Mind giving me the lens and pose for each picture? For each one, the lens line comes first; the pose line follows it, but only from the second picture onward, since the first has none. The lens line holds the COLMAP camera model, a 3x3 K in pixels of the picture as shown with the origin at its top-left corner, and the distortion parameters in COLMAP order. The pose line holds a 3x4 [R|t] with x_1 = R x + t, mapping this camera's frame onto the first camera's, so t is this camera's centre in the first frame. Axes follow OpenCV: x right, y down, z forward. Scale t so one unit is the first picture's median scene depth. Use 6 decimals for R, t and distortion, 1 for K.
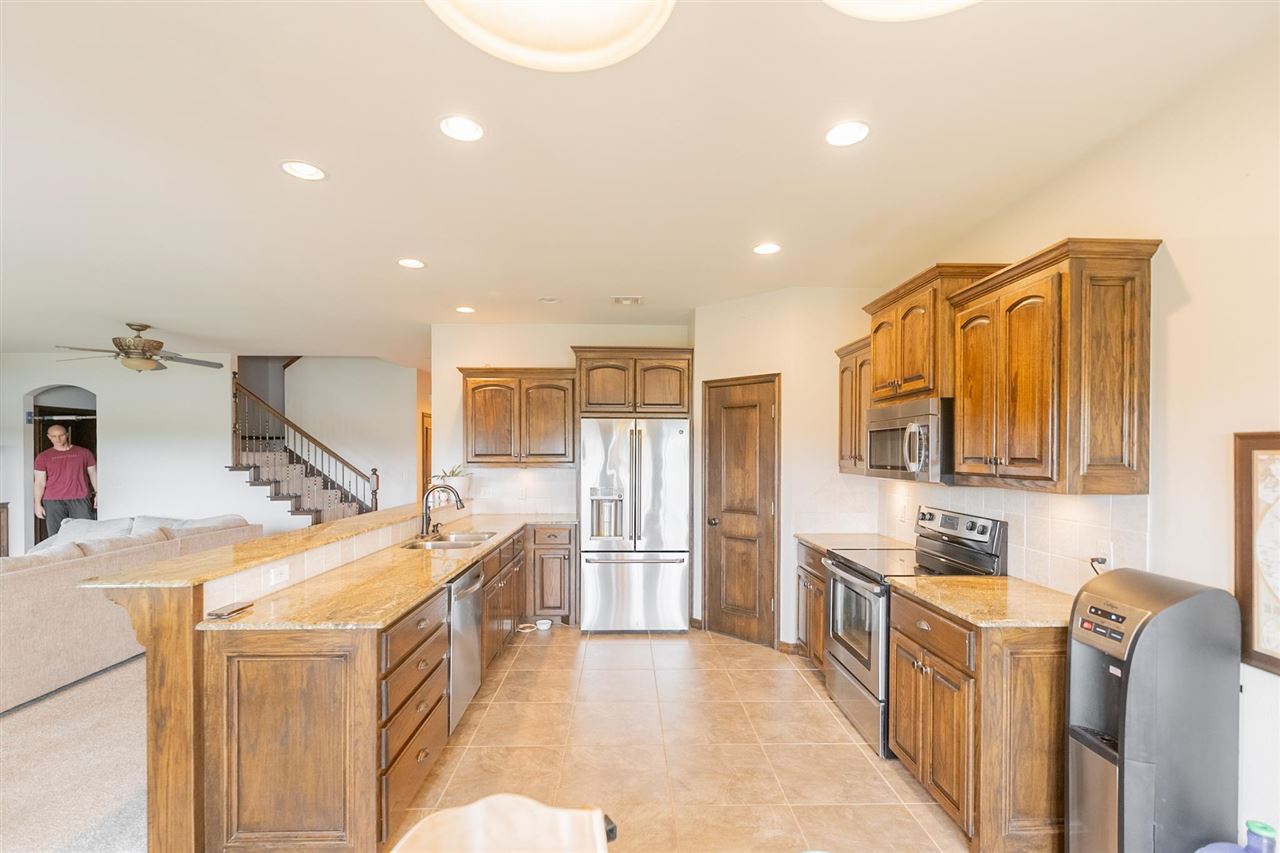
lens RADIAL K [[558.8, 0, 658.6], [0, 558.8, 465.0], [0, 0, 1]] dist [-0.001239, -0.000159]
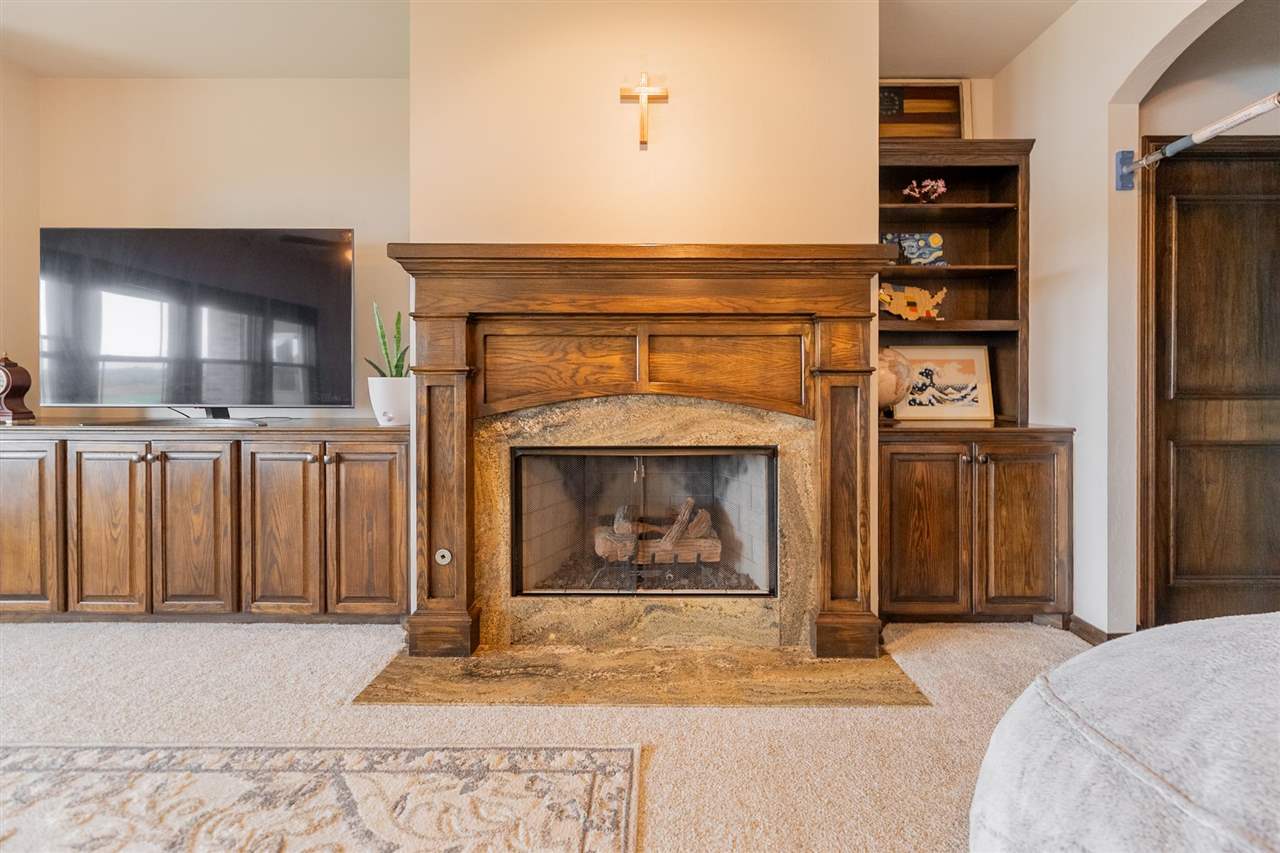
lens RADIAL K [[558.8, 0, 659.4], [0, 558.8, 380.1], [0, 0, 1]] dist [-0.001239, -0.000159]
pose [[-0.049631, -0.002333, -0.998765, -1.162906], [-0.019338, 0.999812, -0.001374, 0.059654], [0.998580, 0.019246, -0.049667, 1.098651]]
